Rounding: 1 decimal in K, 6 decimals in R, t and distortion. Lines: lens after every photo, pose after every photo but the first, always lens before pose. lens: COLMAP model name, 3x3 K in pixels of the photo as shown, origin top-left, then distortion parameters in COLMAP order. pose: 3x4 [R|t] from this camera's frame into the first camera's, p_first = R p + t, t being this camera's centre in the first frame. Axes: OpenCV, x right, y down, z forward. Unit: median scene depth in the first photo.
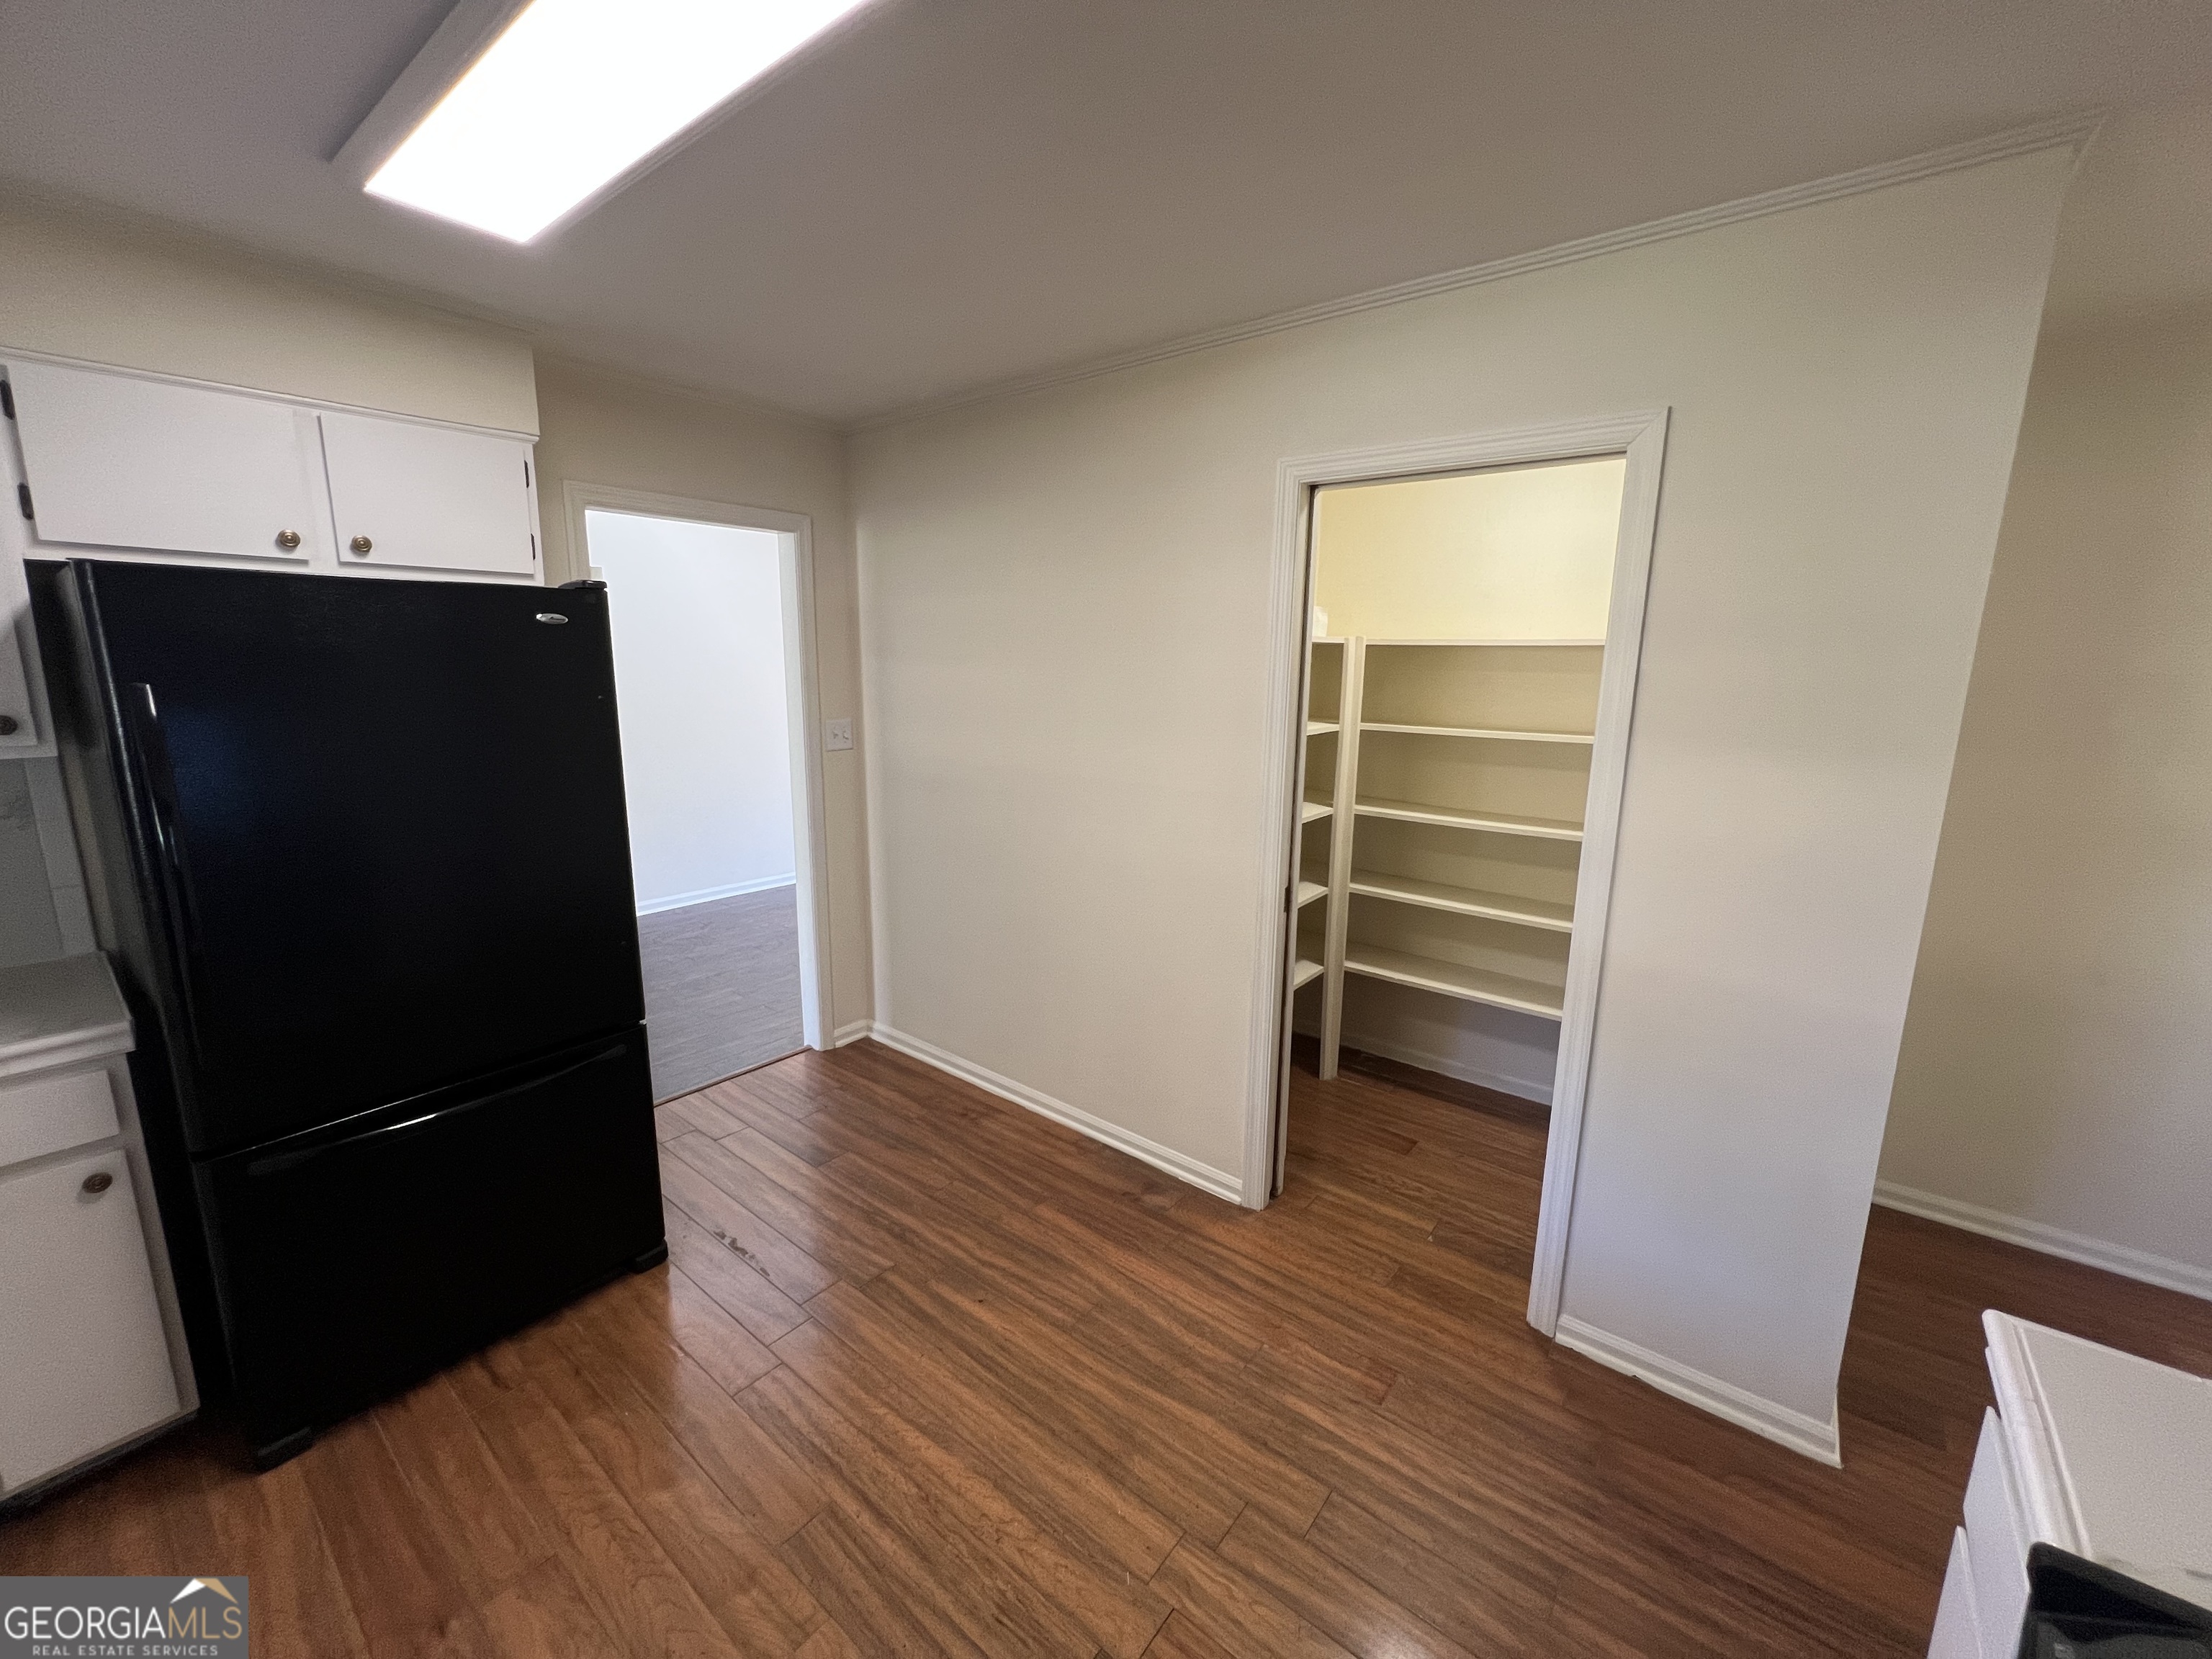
lens RADIAL K [[884.0, 0, 1093.4], [0, 884.0, 843.9], [0, 0, 1]] dist [0.003341, -0.000011]
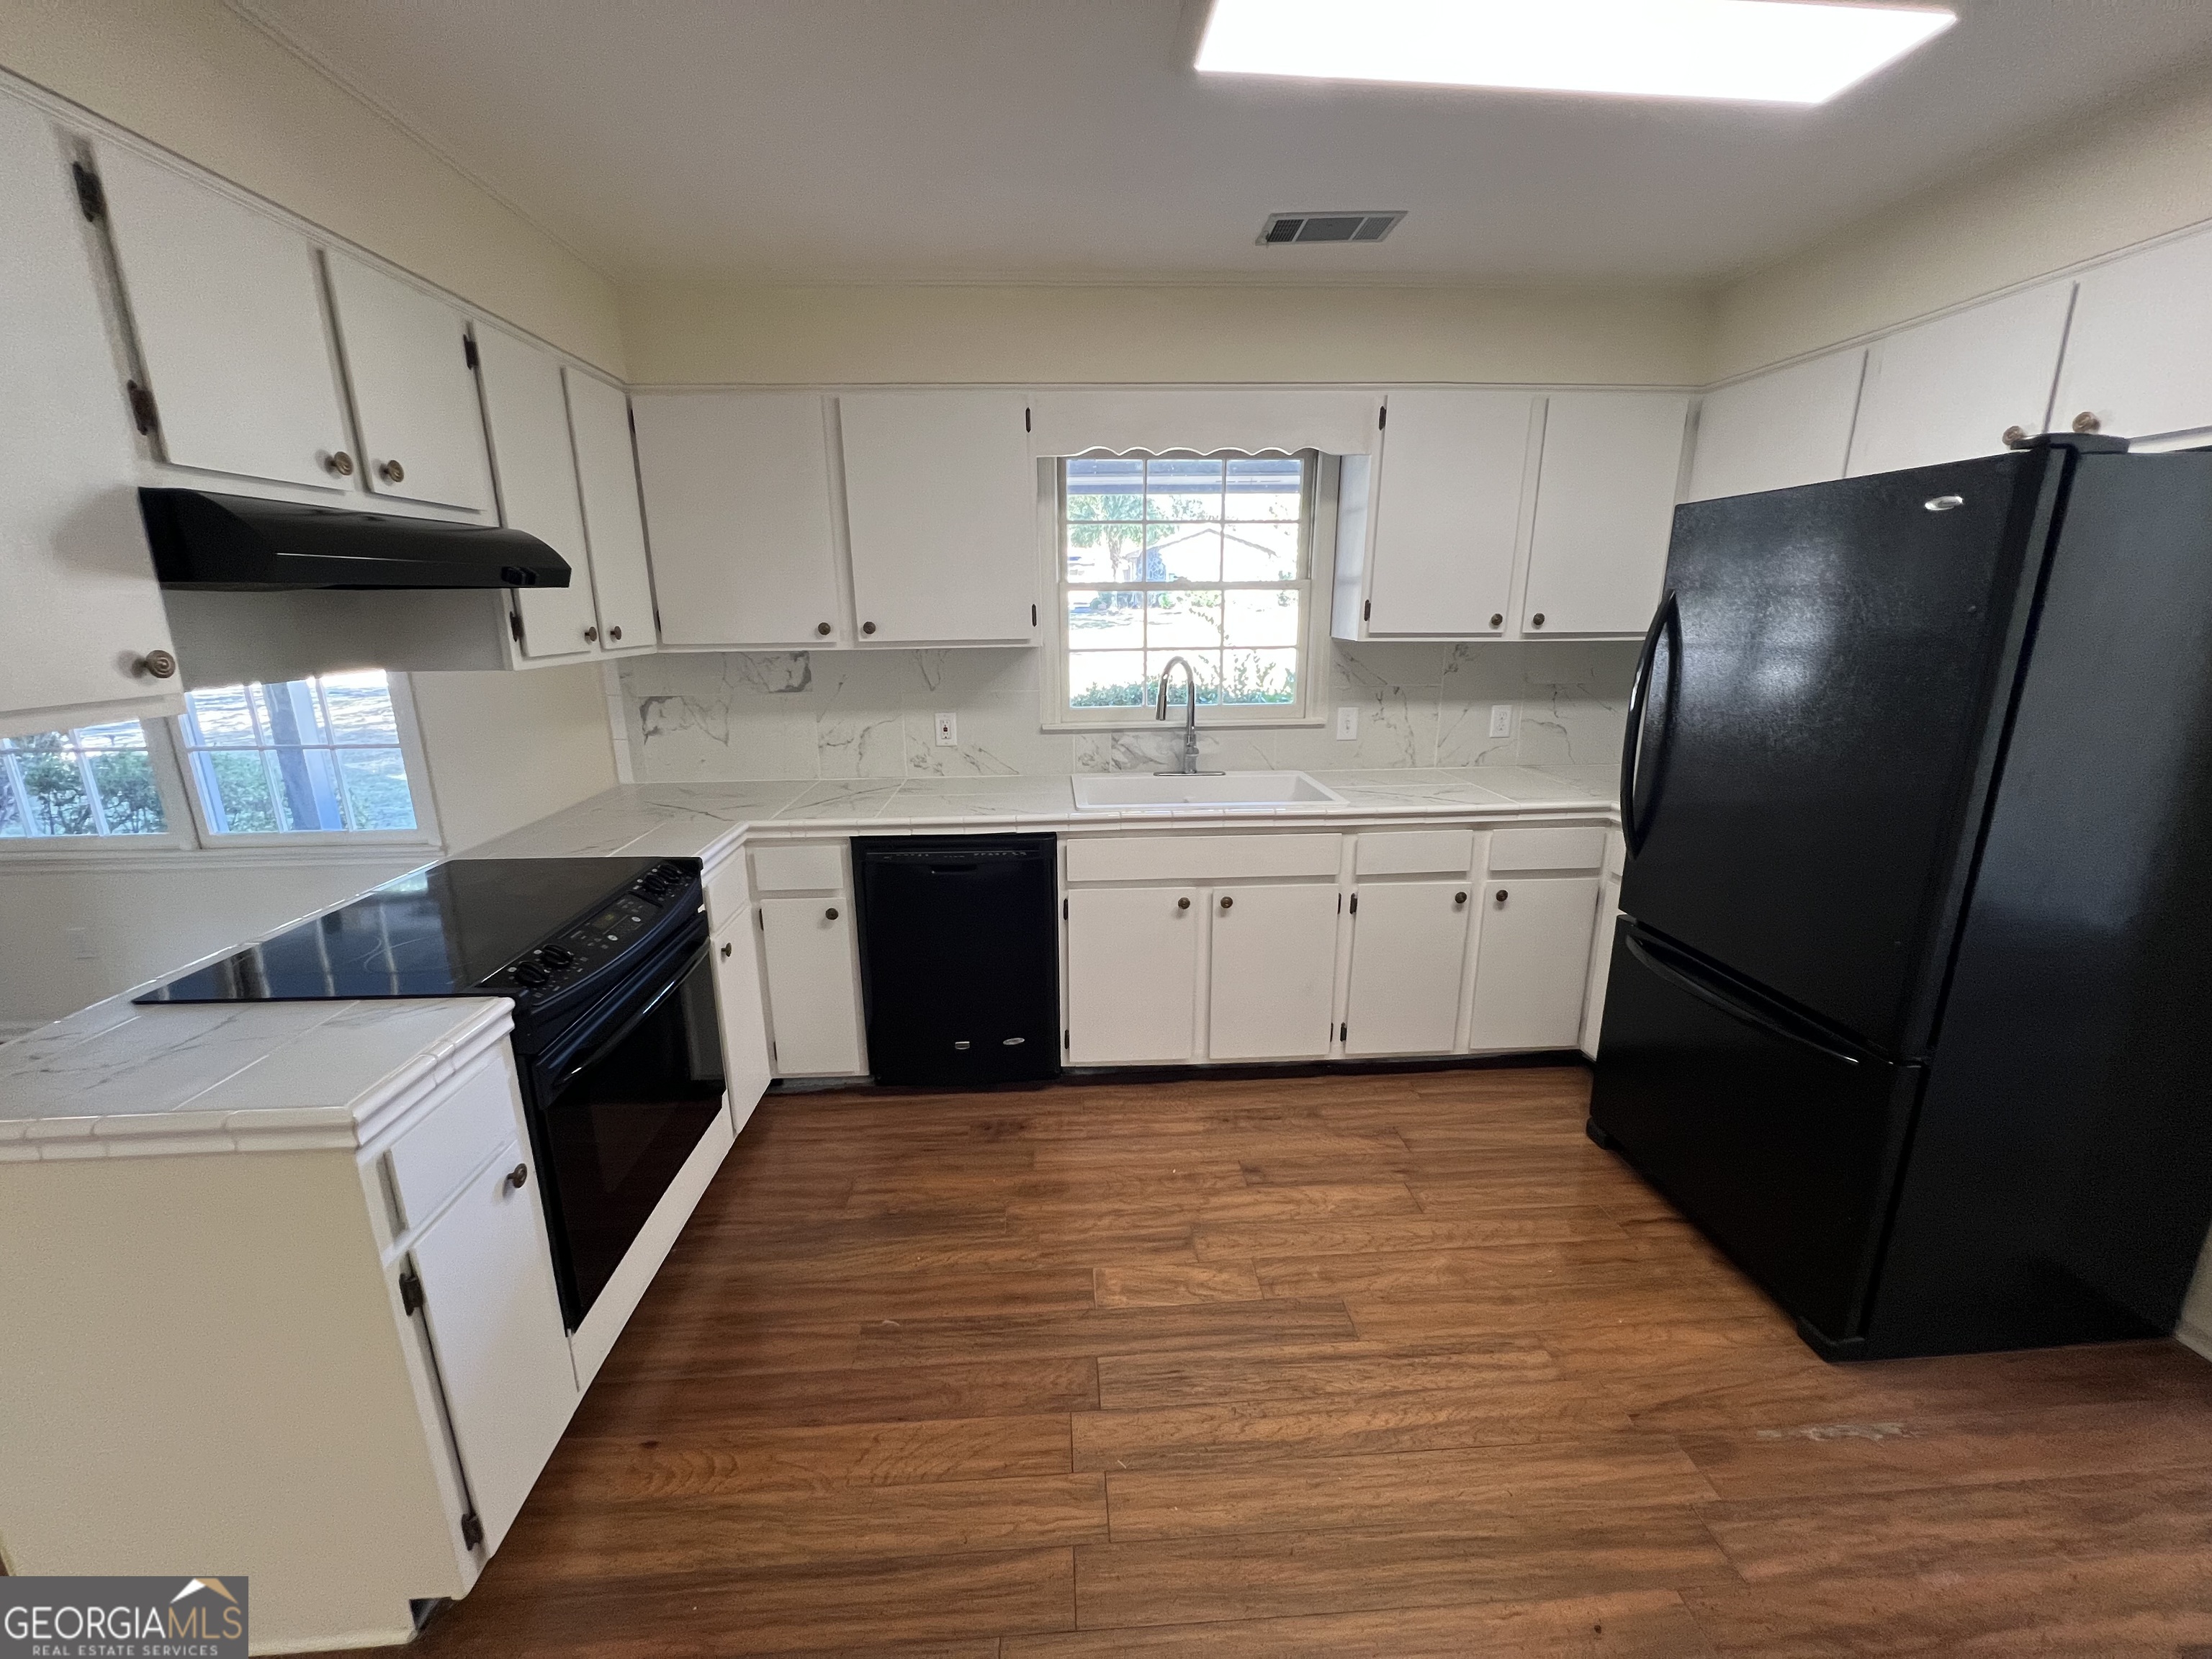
lens RADIAL K [[884.0, 0, 1101.5], [0, 884.0, 821.0], [0, 0, 1]] dist [0.003341, -0.000011]
pose [[-0.738112, 0.160201, -0.655383, 0.575508], [-0.130584, 0.919109, 0.371734, -0.225909], [0.661921, 0.359963, -0.657486, 1.307649]]
